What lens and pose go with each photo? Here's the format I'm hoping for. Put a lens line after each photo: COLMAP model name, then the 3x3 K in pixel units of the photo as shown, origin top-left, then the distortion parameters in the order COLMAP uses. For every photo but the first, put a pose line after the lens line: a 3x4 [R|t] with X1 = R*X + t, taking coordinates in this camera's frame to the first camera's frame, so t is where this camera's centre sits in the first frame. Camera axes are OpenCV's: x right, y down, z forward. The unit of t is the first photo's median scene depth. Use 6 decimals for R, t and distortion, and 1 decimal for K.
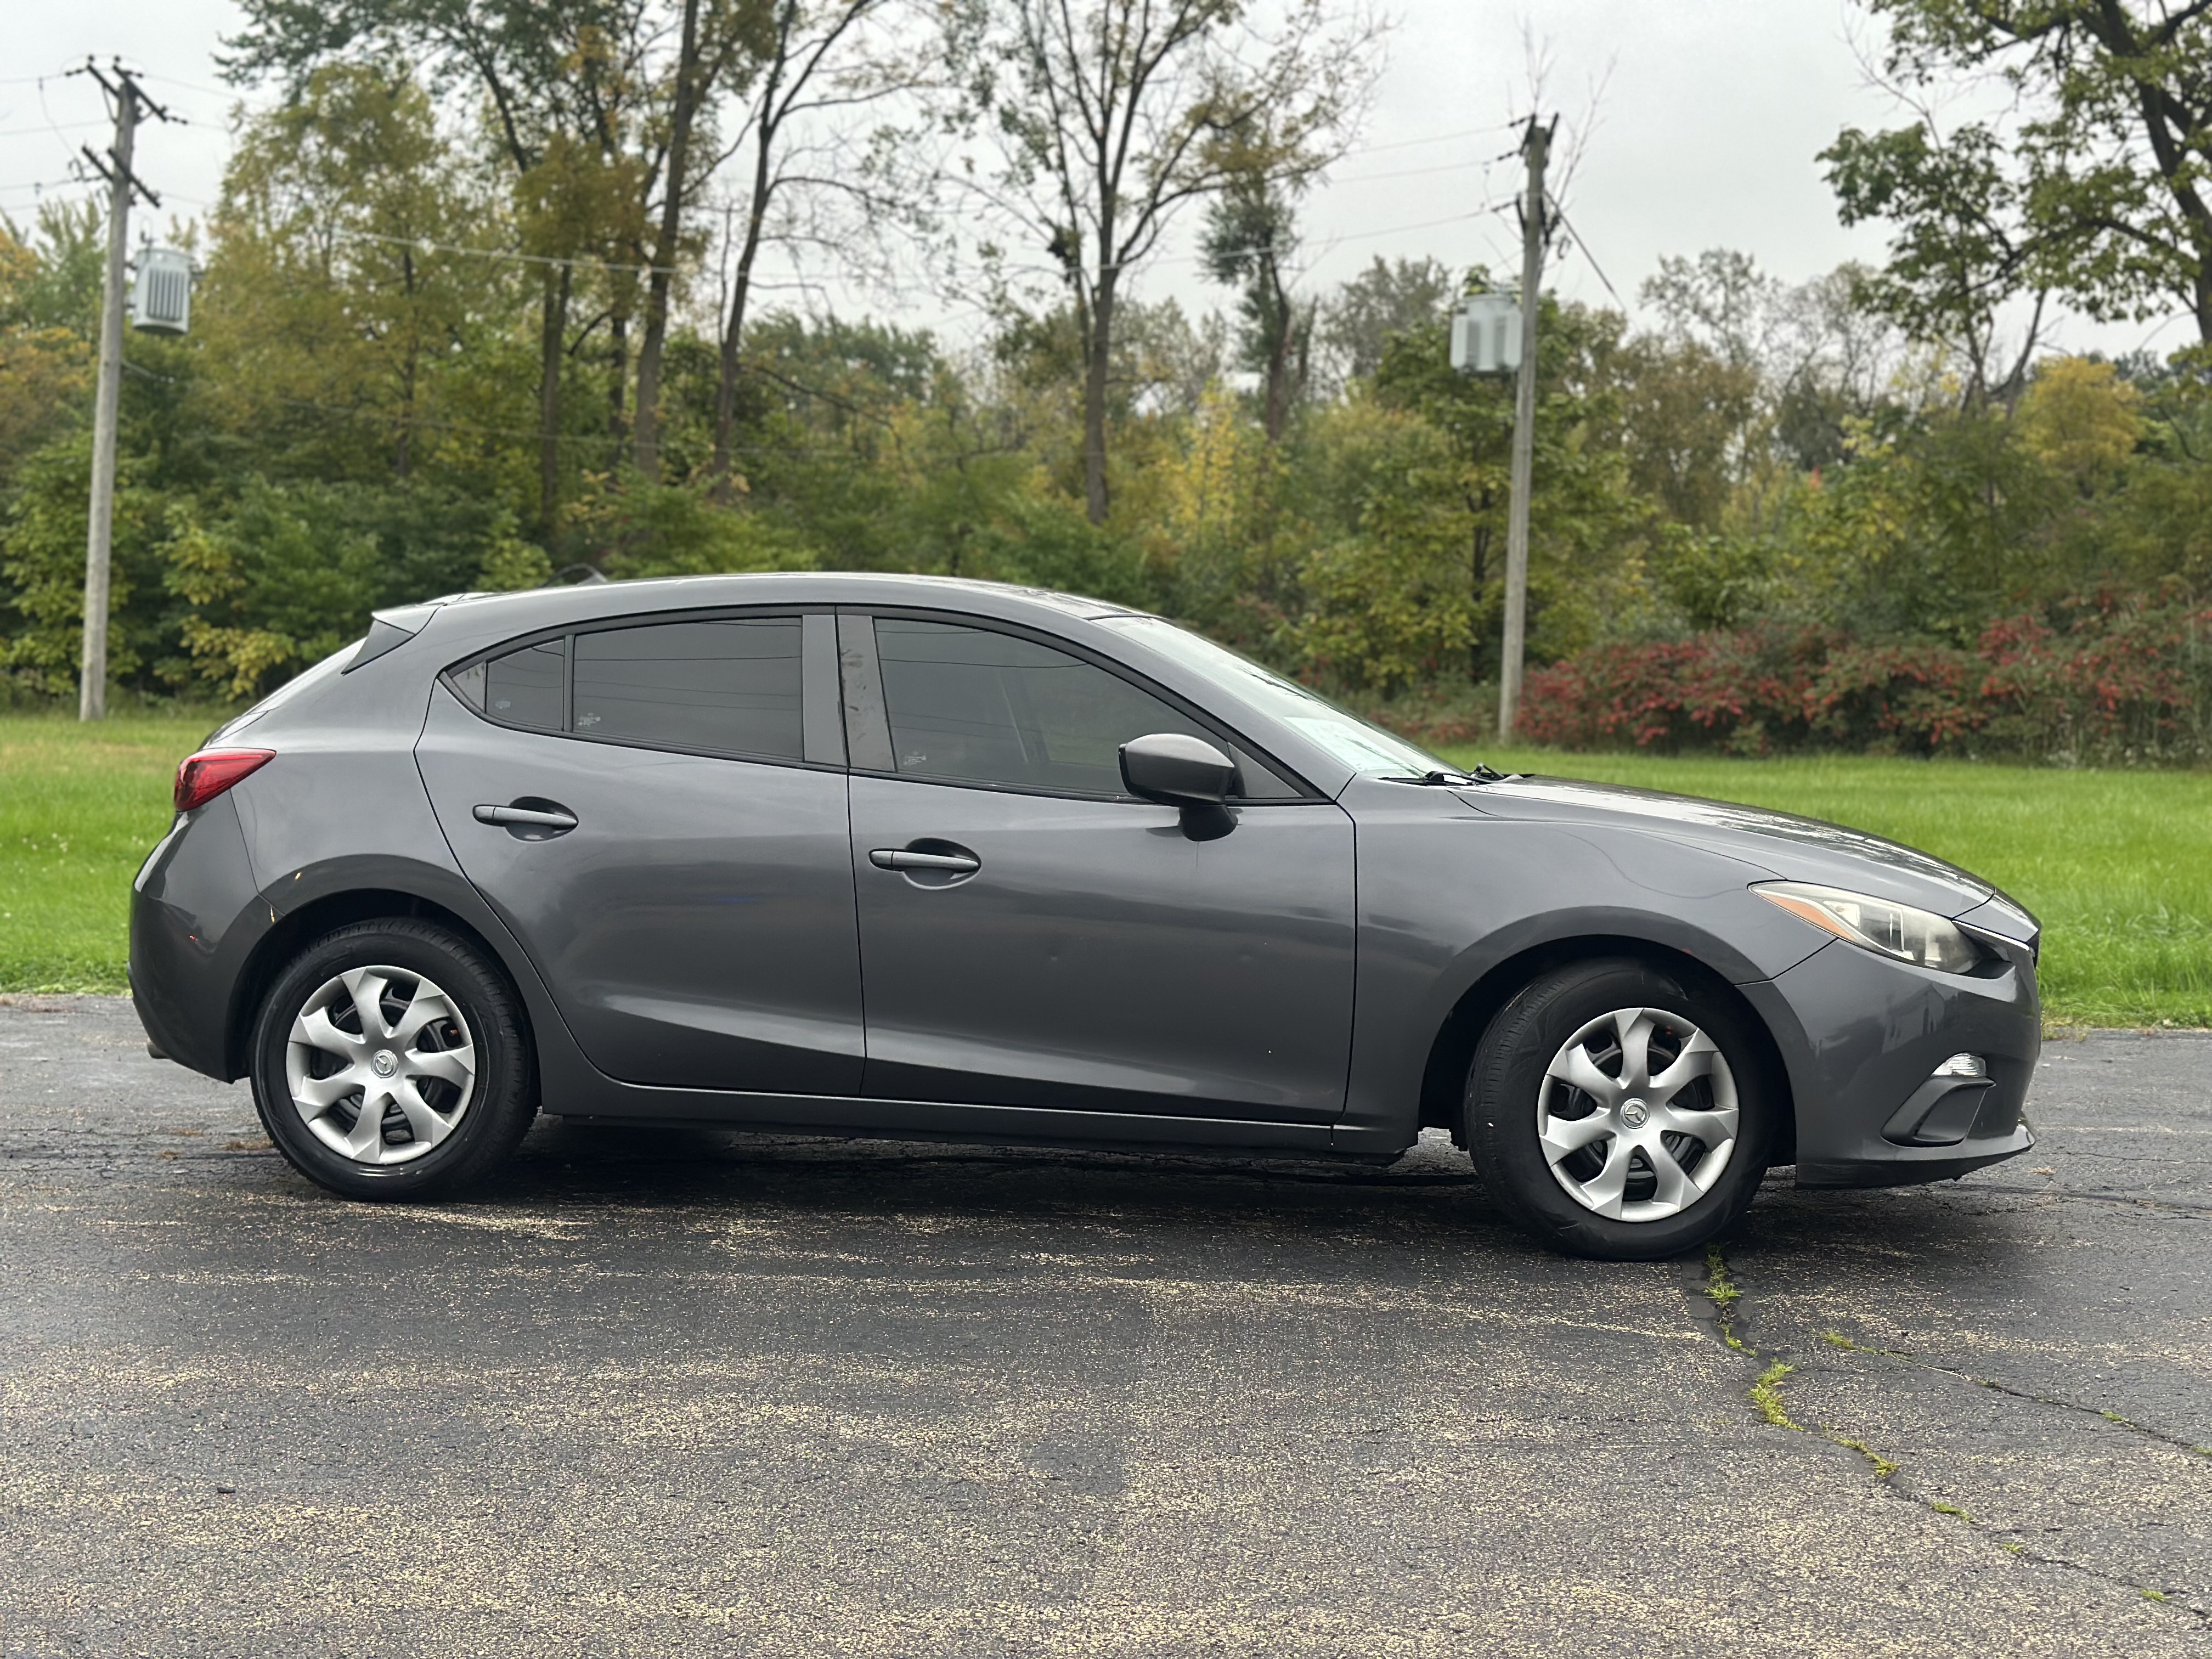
lens RADIAL K [[3074.0, 0, 1093.0], [0, 3074.0, 825.5], [0, 0, 1]] dist [0.106896, 0.000000]
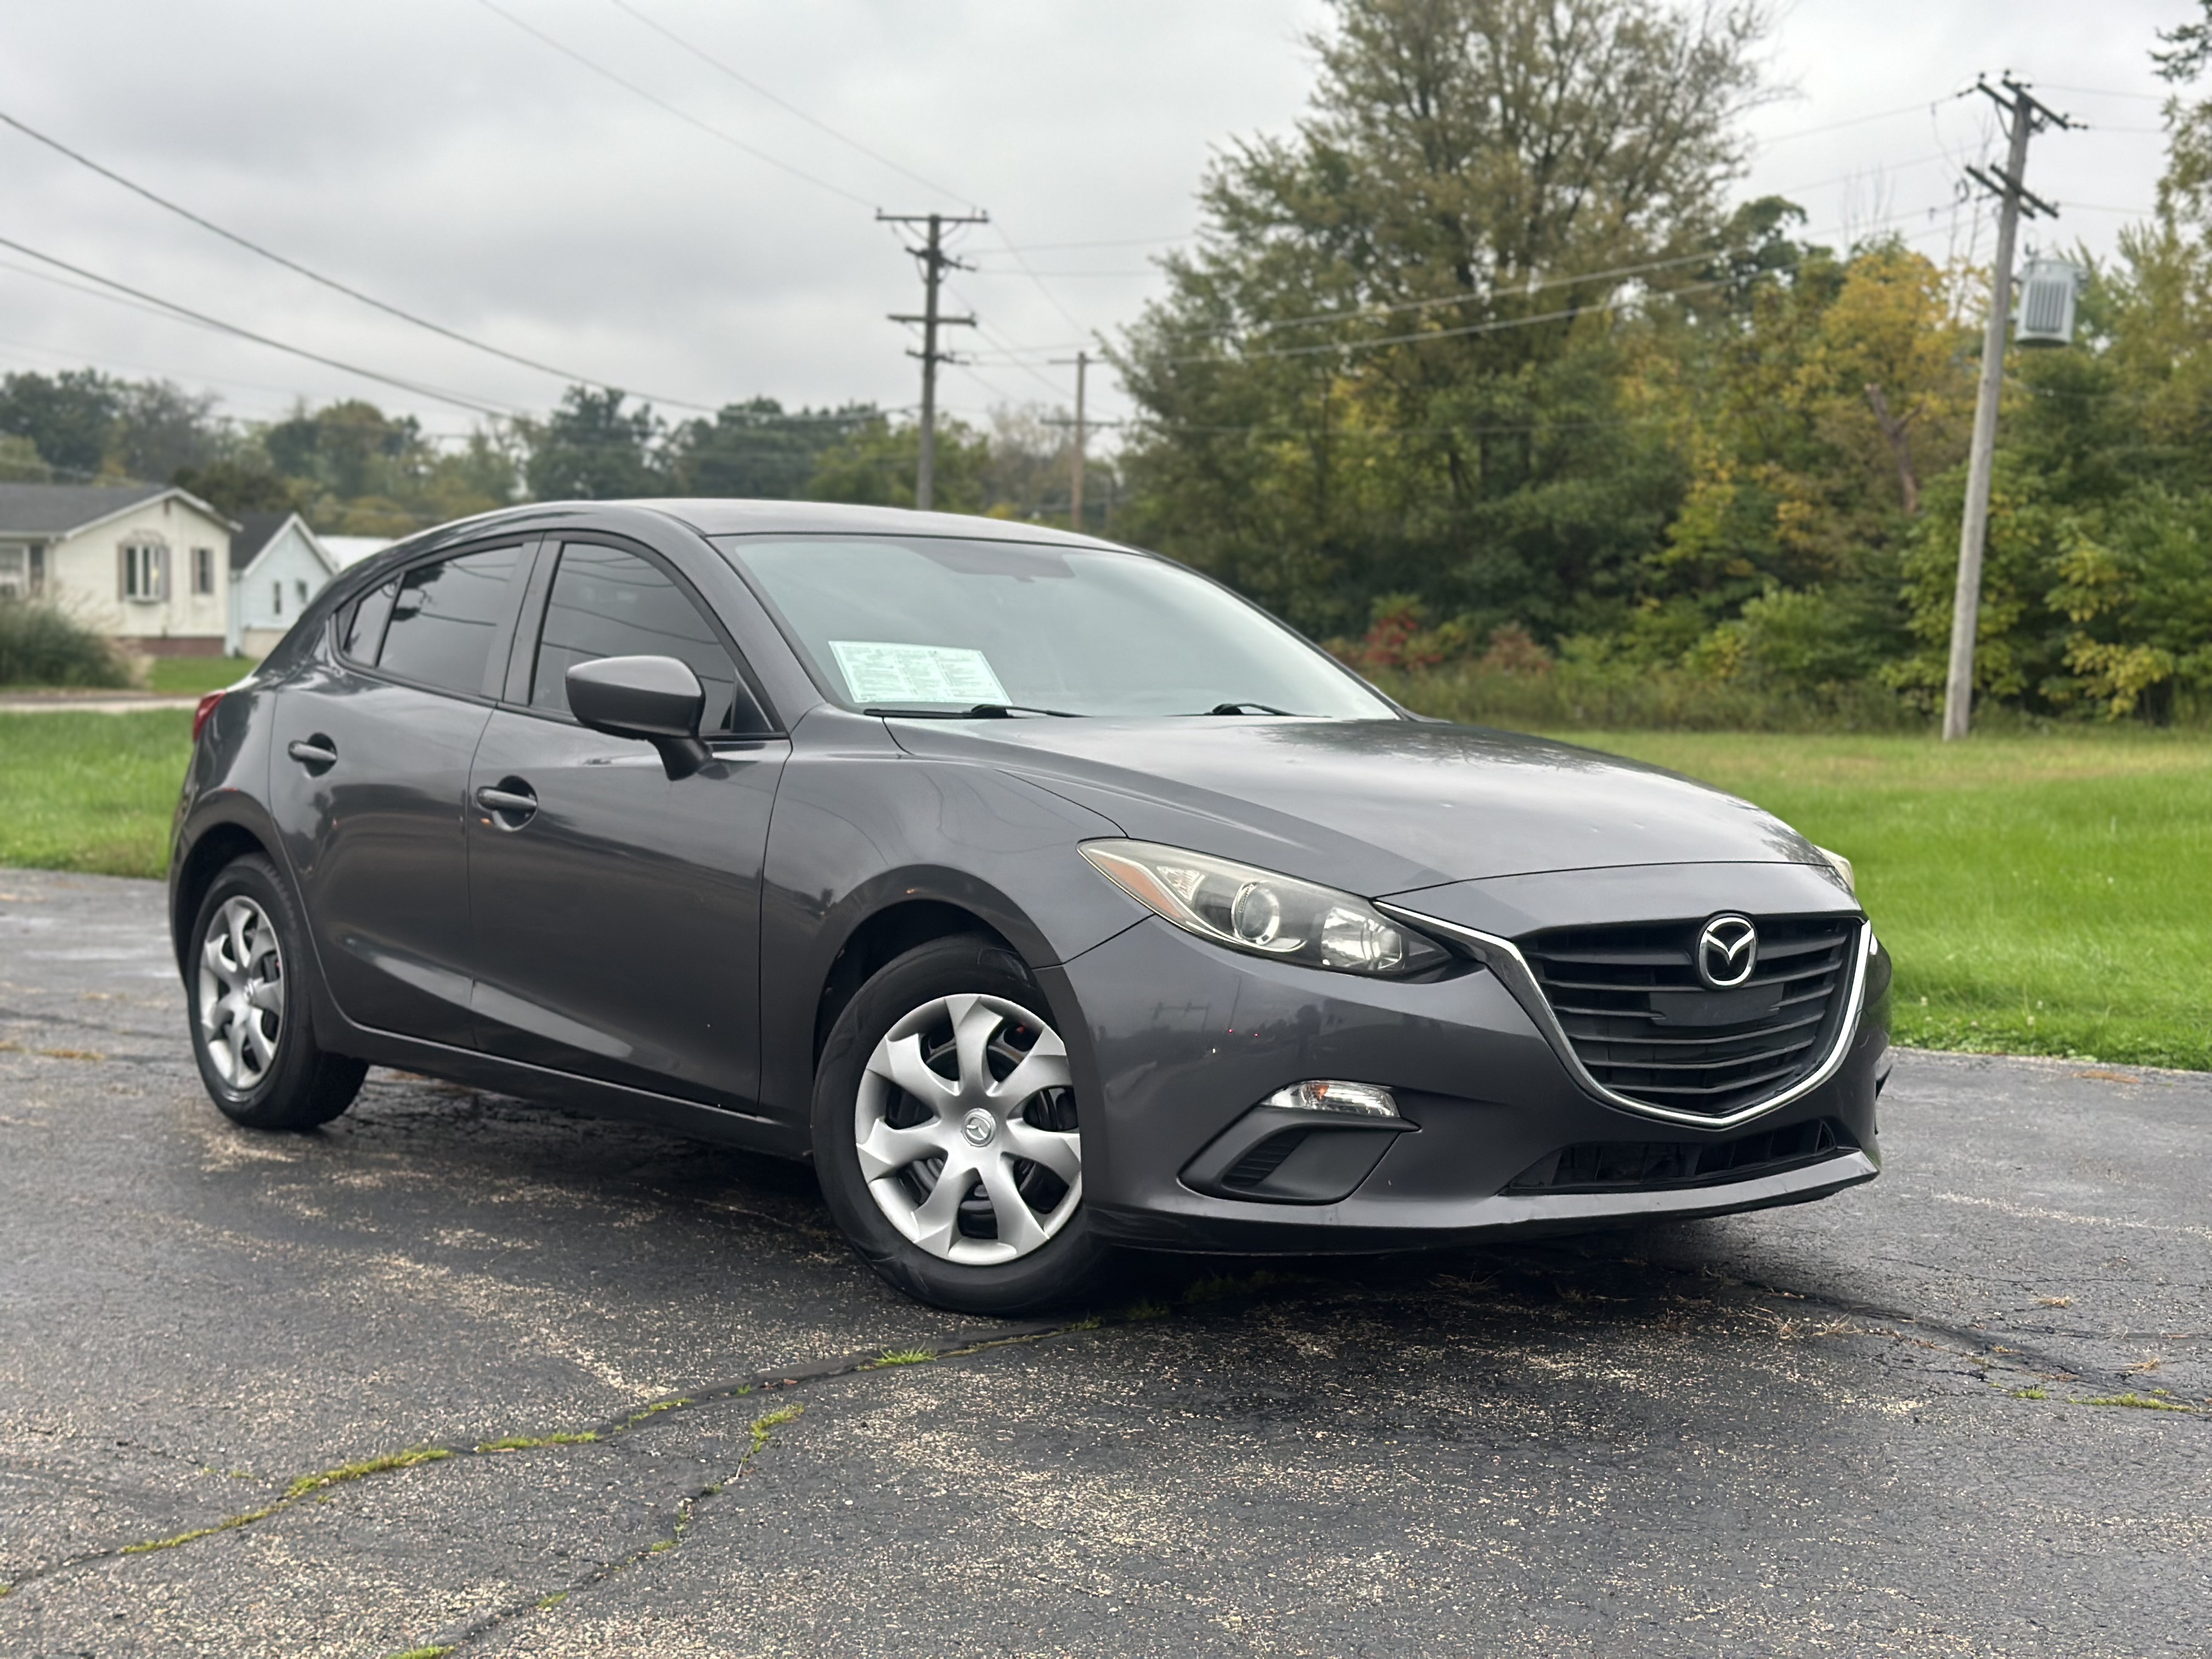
lens RADIAL K [[3074.0, 0, 1105.0], [0, 3074.0, 833.6], [0, 0, 1]] dist [0.106896, 0.000000]
pose [[0.779789, 0.022776, -0.625628, 0.167334], [-0.027572, 0.999618, 0.002025, 0.003679], [0.625435, 0.015671, 0.780119, 0.096469]]
